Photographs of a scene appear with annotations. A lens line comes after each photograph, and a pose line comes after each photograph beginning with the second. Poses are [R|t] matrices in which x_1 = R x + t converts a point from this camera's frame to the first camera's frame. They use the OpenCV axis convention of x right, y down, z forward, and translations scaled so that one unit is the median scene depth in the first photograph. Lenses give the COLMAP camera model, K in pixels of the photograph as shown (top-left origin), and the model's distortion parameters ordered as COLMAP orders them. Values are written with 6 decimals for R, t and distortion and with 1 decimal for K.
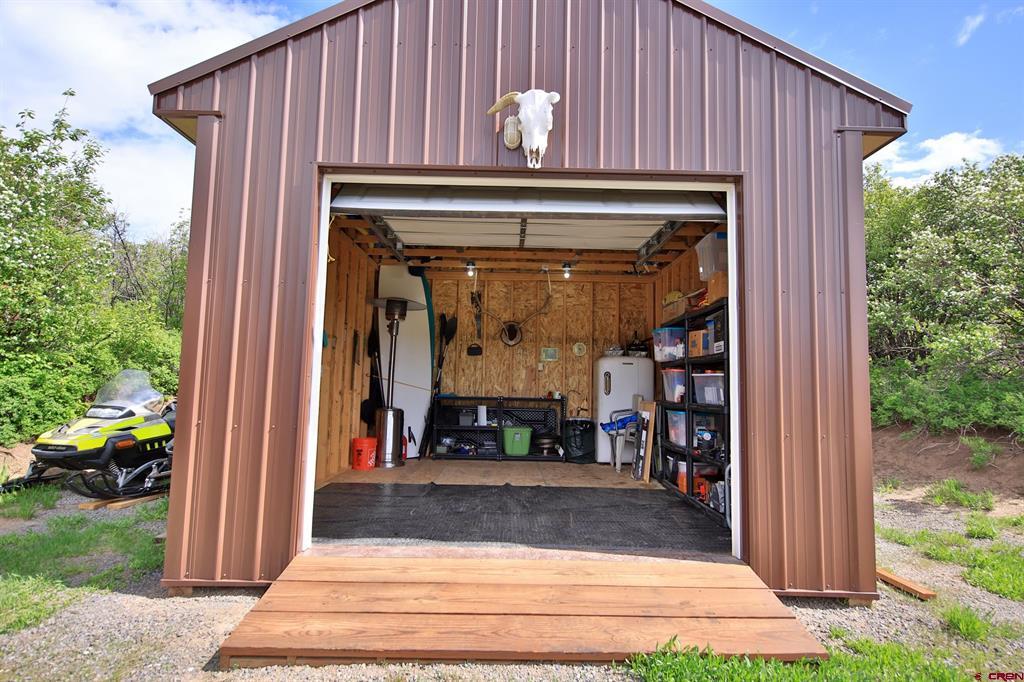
lens RADIAL K [[1123.8, 0, 512.0], [0, 1123.8, 341.0], [0, 0, 1]] dist [-0.007546, -0.008008]
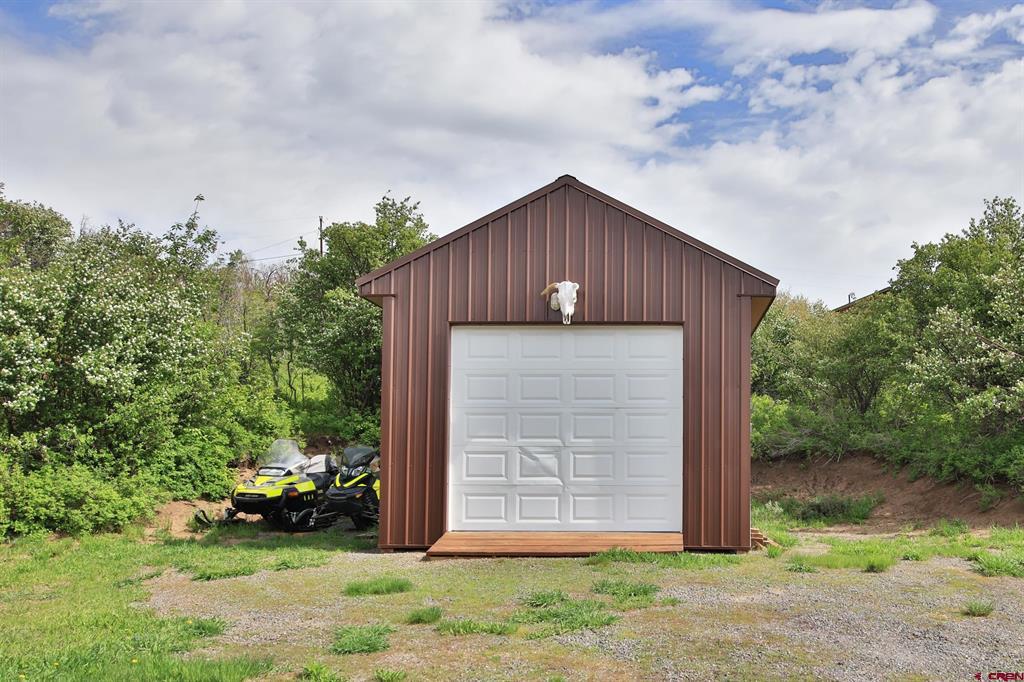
lens RADIAL K [[1138.9, 0, 512.0], [0, 1138.9, 341.0], [0, 0, 1]] dist [0.009059, 0.002090]
pose [[0.996438, -0.025009, -0.080540, 0.036725], [0.020441, 0.998162, -0.057044, -0.009747], [0.081818, 0.055195, 0.995118, -0.397260]]
